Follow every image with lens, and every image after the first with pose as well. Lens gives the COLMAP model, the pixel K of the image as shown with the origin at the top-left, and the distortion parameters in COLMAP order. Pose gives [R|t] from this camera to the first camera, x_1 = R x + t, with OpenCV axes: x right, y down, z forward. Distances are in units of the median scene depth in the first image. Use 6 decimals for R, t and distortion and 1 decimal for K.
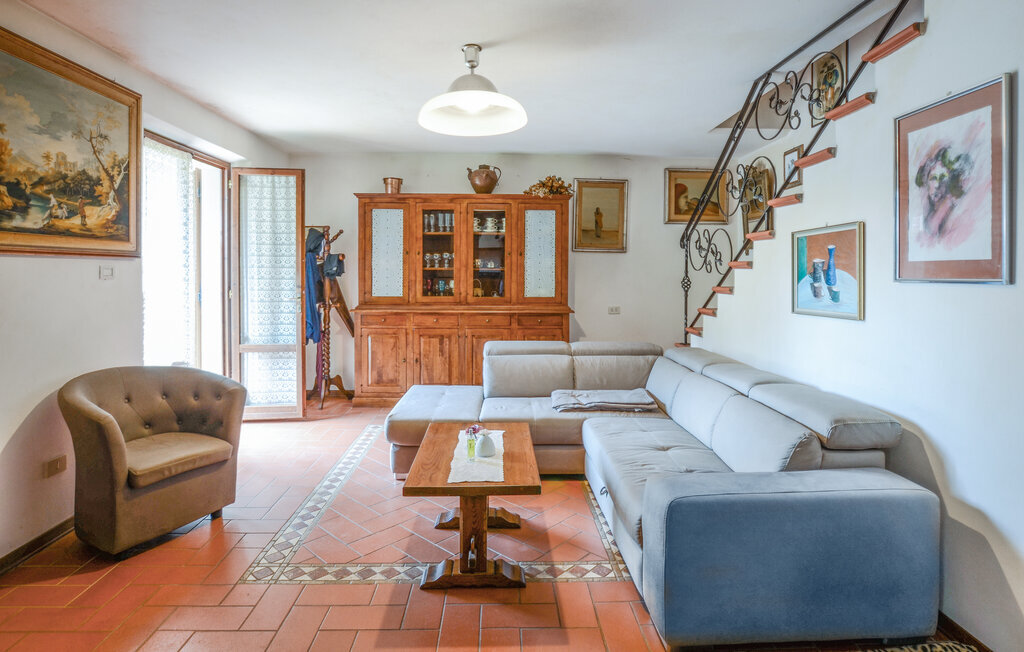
lens RADIAL K [[532.3, 0, 515.7], [0, 532.3, 275.8], [0, 0, 1]] dist [-0.020663, 0.001284]
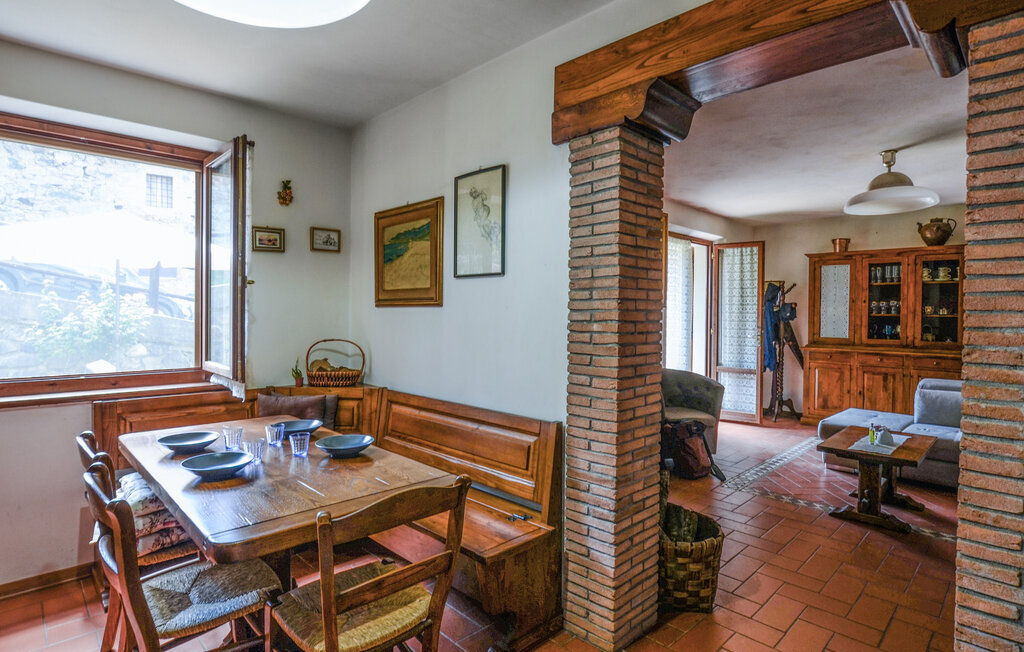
lens RADIAL K [[532.3, 0, 509.6], [0, 532.3, 322.6], [0, 0, 1]] dist [-0.020663, 0.001284]
pose [[0.671358, 0.017322, -0.740931, 0.260226], [-0.014533, 0.999842, 0.010207, 0.005414], [0.740991, 0.003915, 0.671503, -0.599660]]
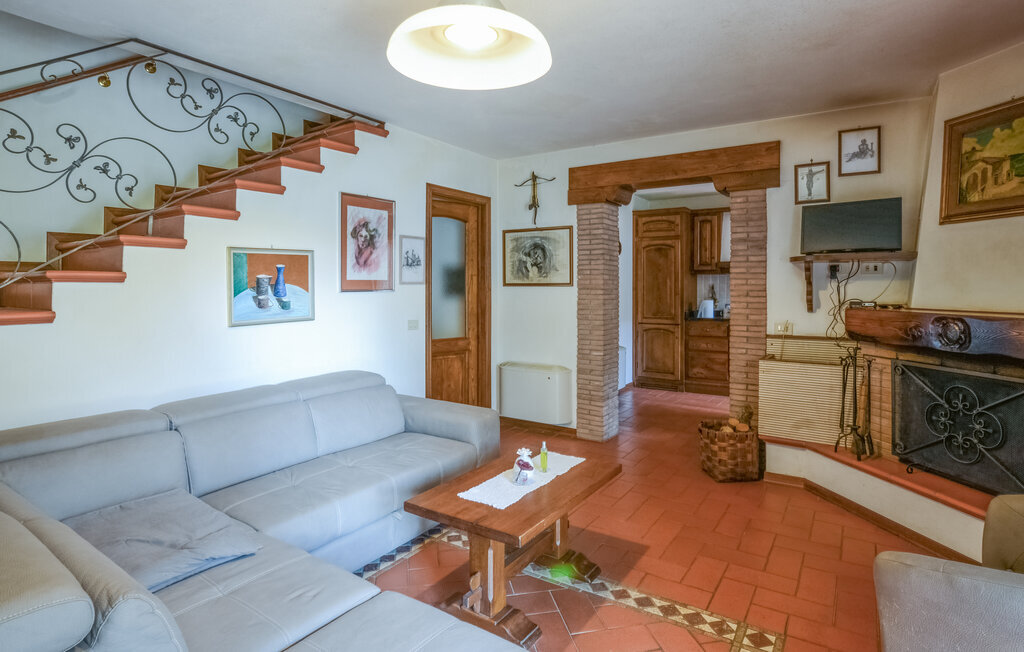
lens RADIAL K [[532.3, 0, 507.3], [0, 532.3, 286.7], [0, 0, 1]] dist [-0.020663, 0.001284]
pose [[-0.803850, -0.004909, 0.594812, -0.516652], [0.002860, 0.999922, 0.012119, -0.017639], [-0.594825, 0.011443, -0.803774, 1.517816]]
